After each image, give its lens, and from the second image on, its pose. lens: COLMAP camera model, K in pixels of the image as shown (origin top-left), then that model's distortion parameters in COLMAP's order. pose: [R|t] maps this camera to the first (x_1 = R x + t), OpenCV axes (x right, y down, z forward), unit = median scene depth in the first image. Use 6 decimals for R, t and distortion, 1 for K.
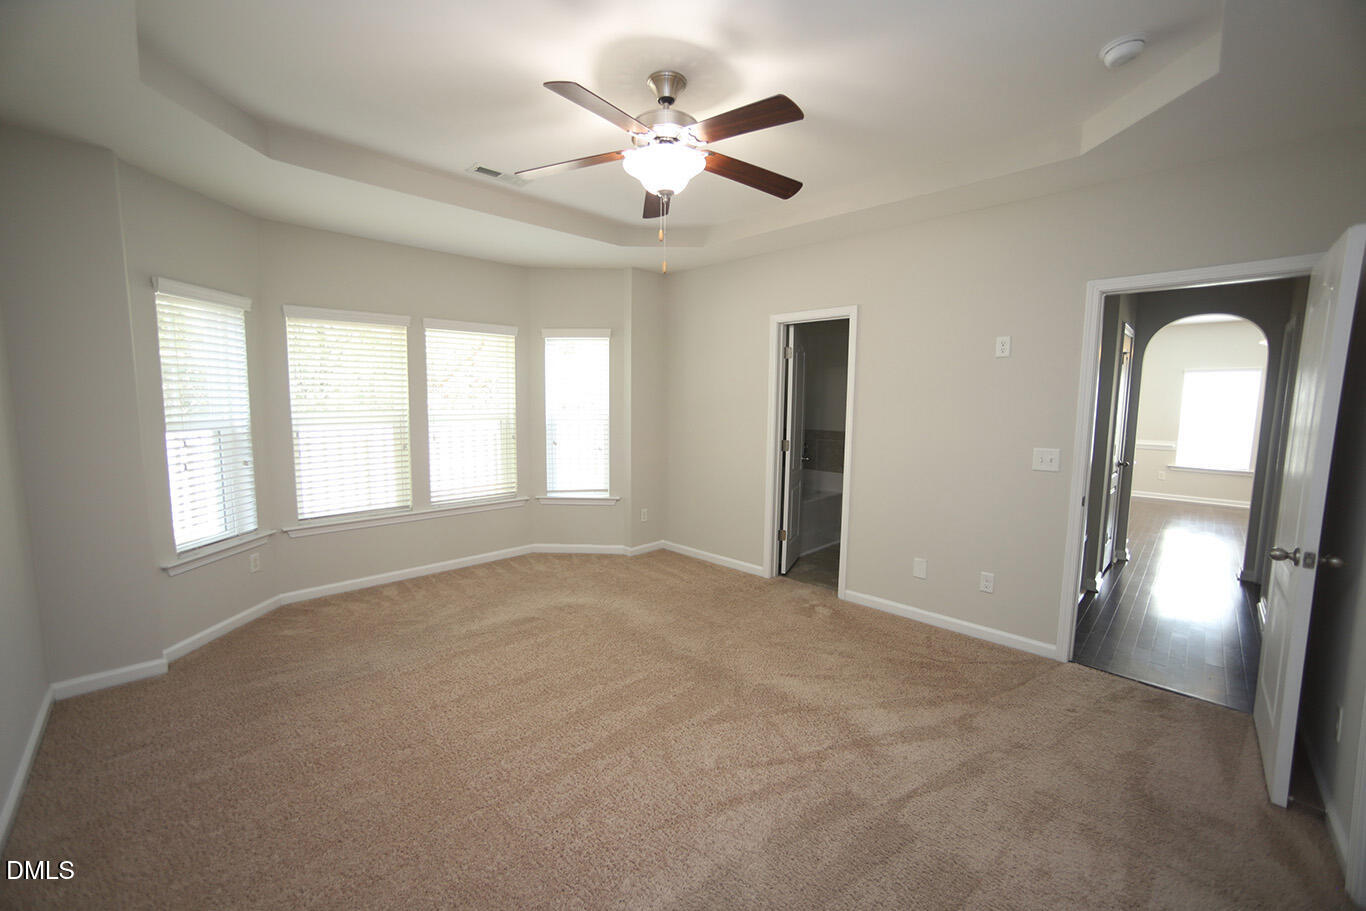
lens RADIAL K [[550.5, 0, 677.4], [0, 550.5, 449.5], [0, 0, 1]] dist [-0.016921, 0.000265]
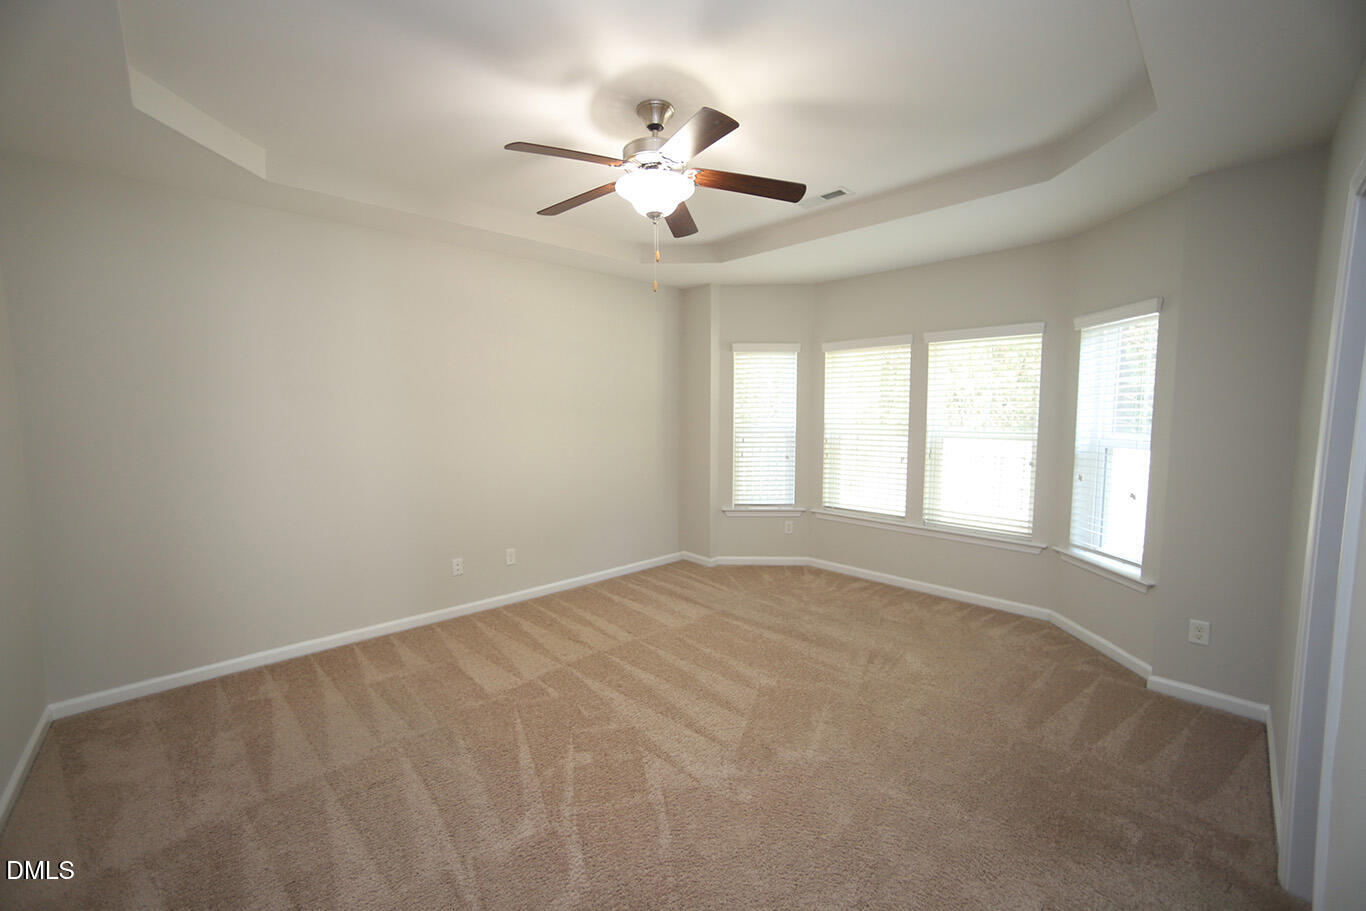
lens RADIAL K [[550.5, 0, 677.4], [0, 550.5, 449.5], [0, 0, 1]] dist [-0.016921, 0.000265]
pose [[-0.013969, 0.062289, -0.997960, 0.561770], [-0.094012, 0.993555, 0.063330, -0.051296], [0.995473, 0.094705, -0.008024, 0.590439]]
